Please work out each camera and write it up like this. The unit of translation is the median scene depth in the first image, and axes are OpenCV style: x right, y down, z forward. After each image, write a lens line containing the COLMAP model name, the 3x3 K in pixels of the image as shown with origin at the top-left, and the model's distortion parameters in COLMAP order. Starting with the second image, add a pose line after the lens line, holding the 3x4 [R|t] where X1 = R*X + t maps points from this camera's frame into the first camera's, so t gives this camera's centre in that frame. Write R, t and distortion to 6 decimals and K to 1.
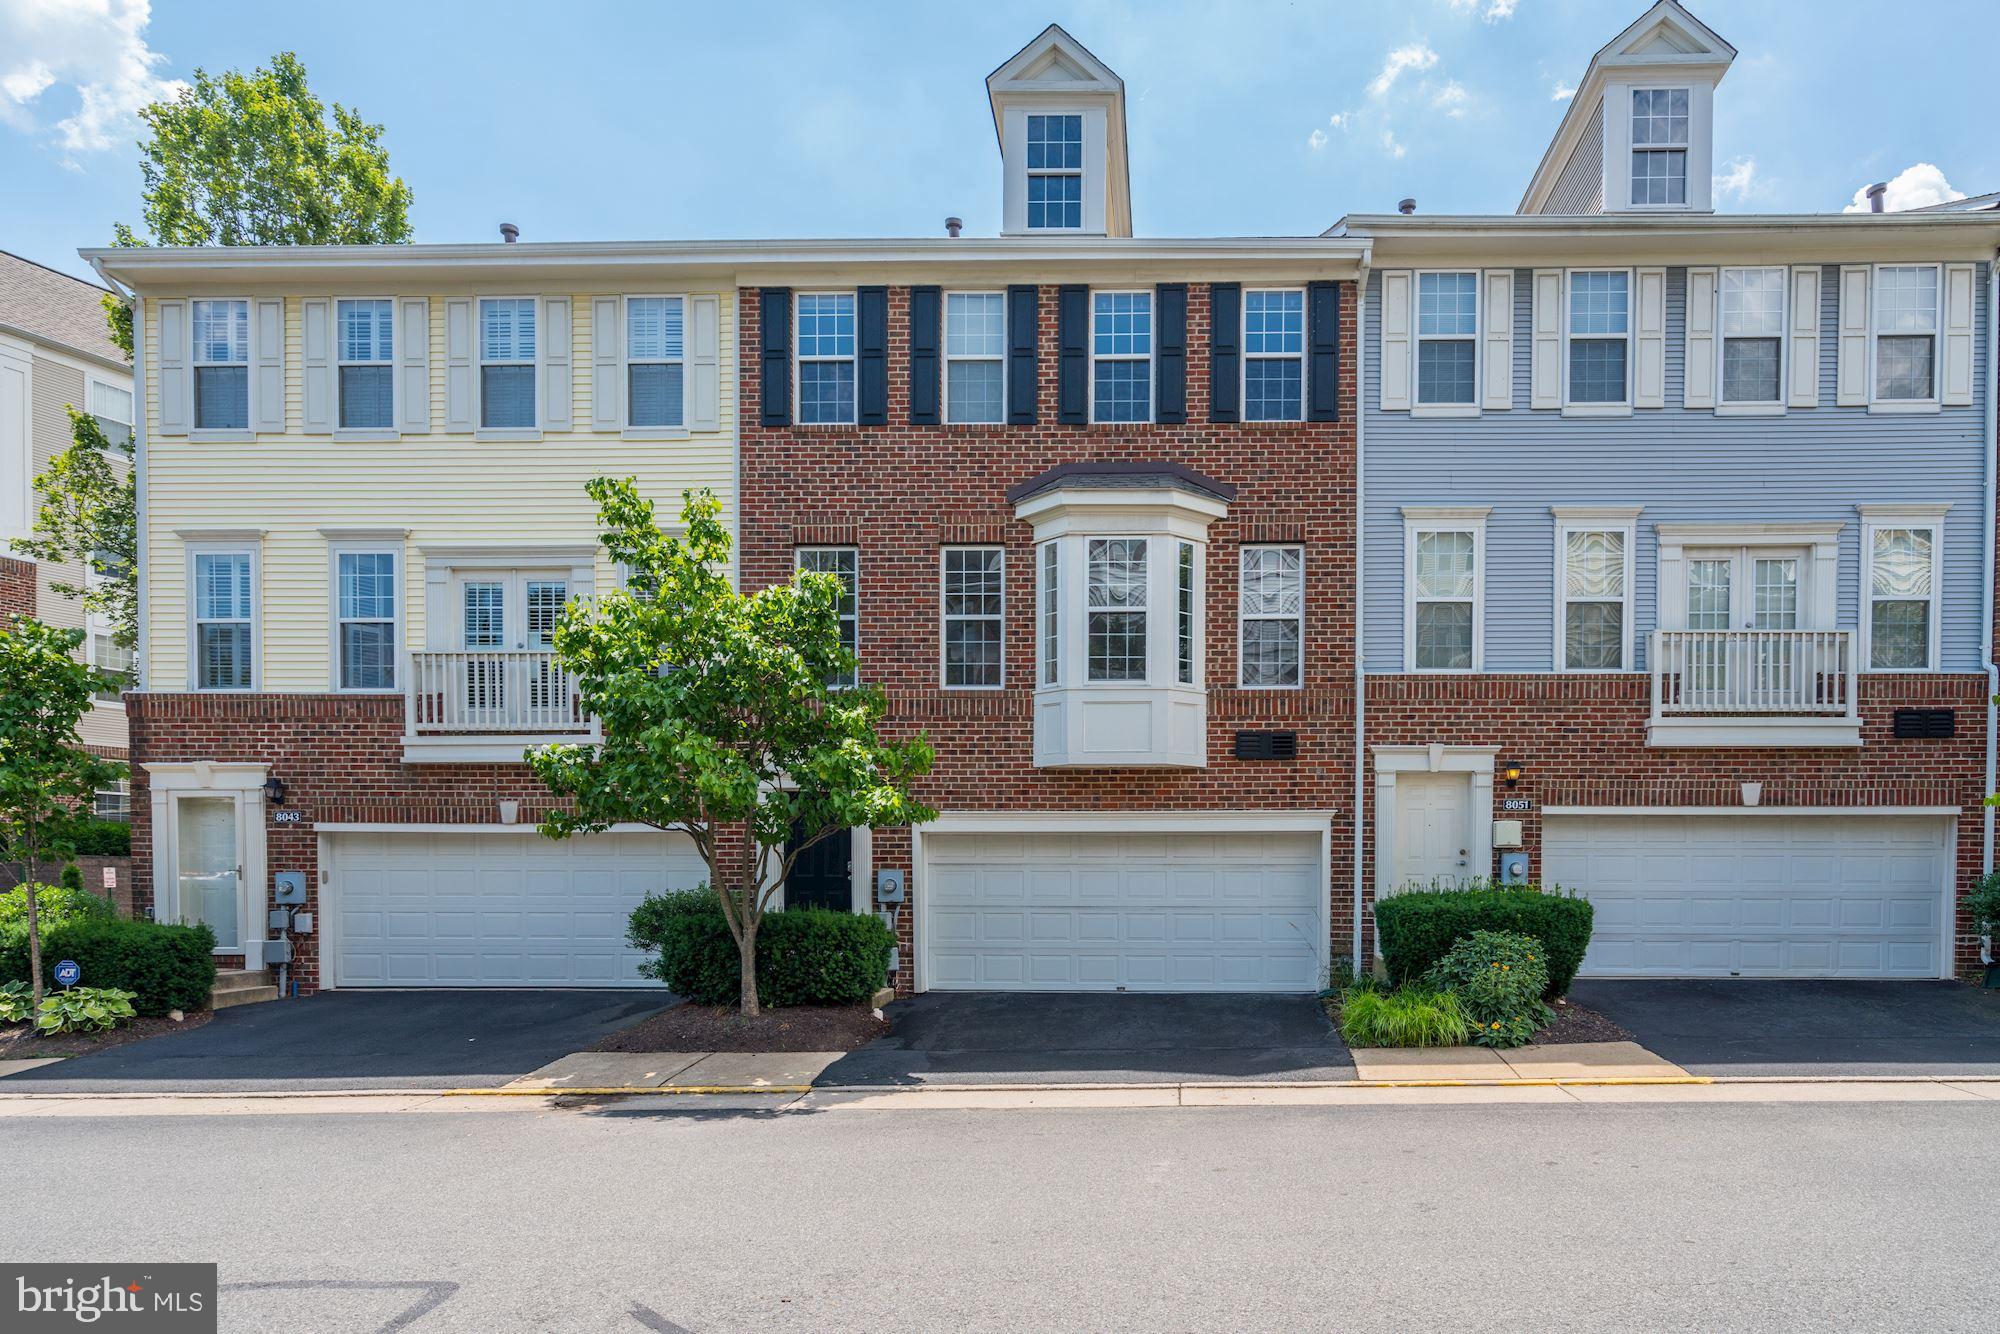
lens RADIAL K [[1023.1, 0, 999.3], [0, 1023.1, 664.5], [0, 0, 1]] dist [0.005465, 0.000511]
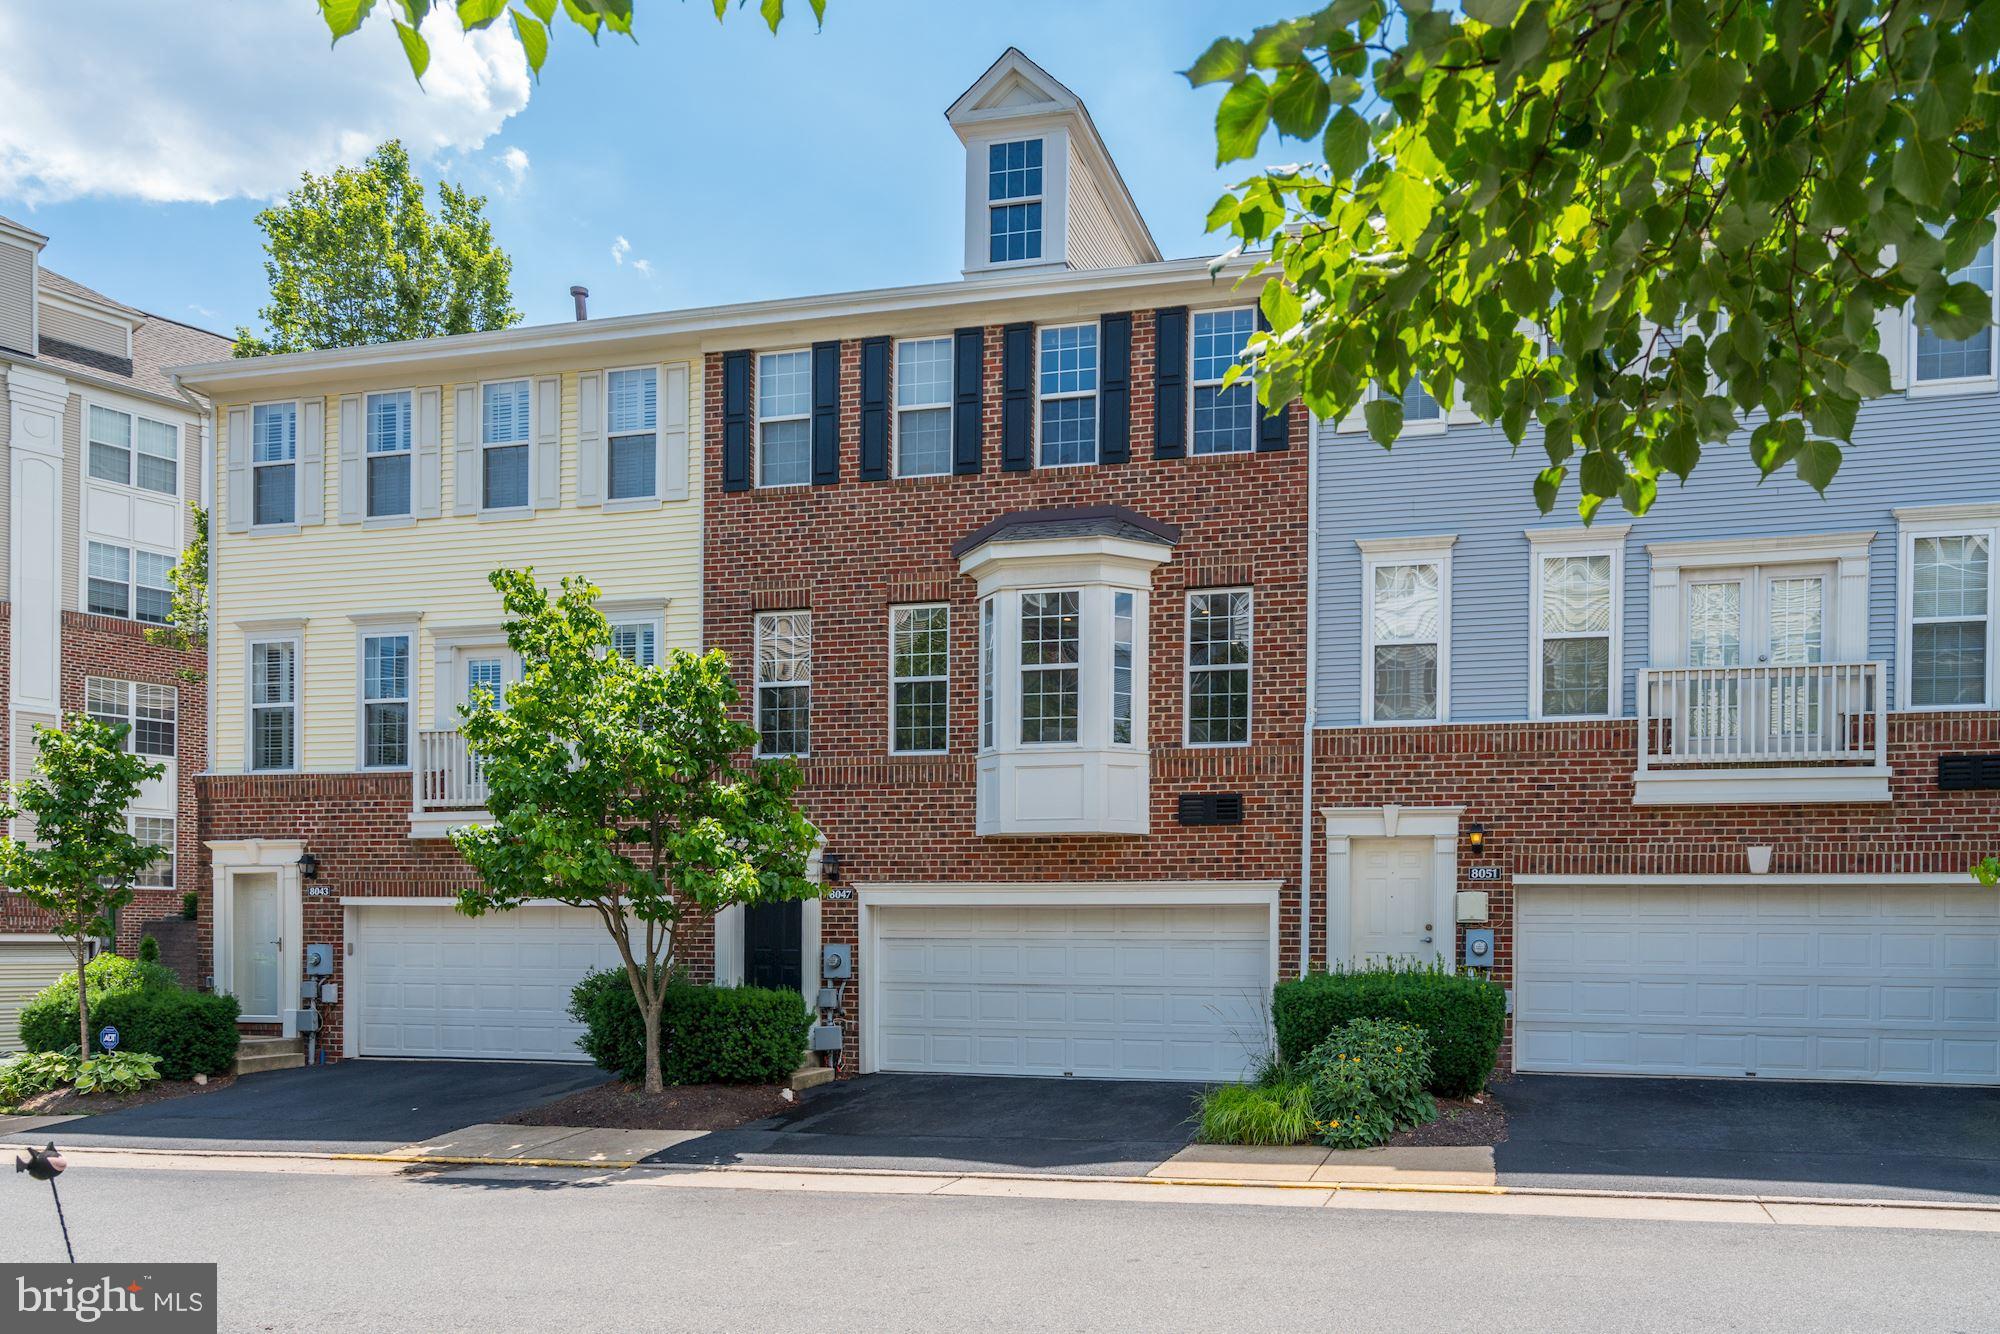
lens RADIAL K [[1159.5, 0, 1001.1], [0, 1159.5, 668.5], [0, 0, 1]] dist [0.007401, 0.002270]
pose [[0.981743, -0.041420, -0.185649, 0.263430], [0.036527, 0.998891, -0.029699, -0.021997], [0.186673, 0.022376, 0.982167, -0.054345]]
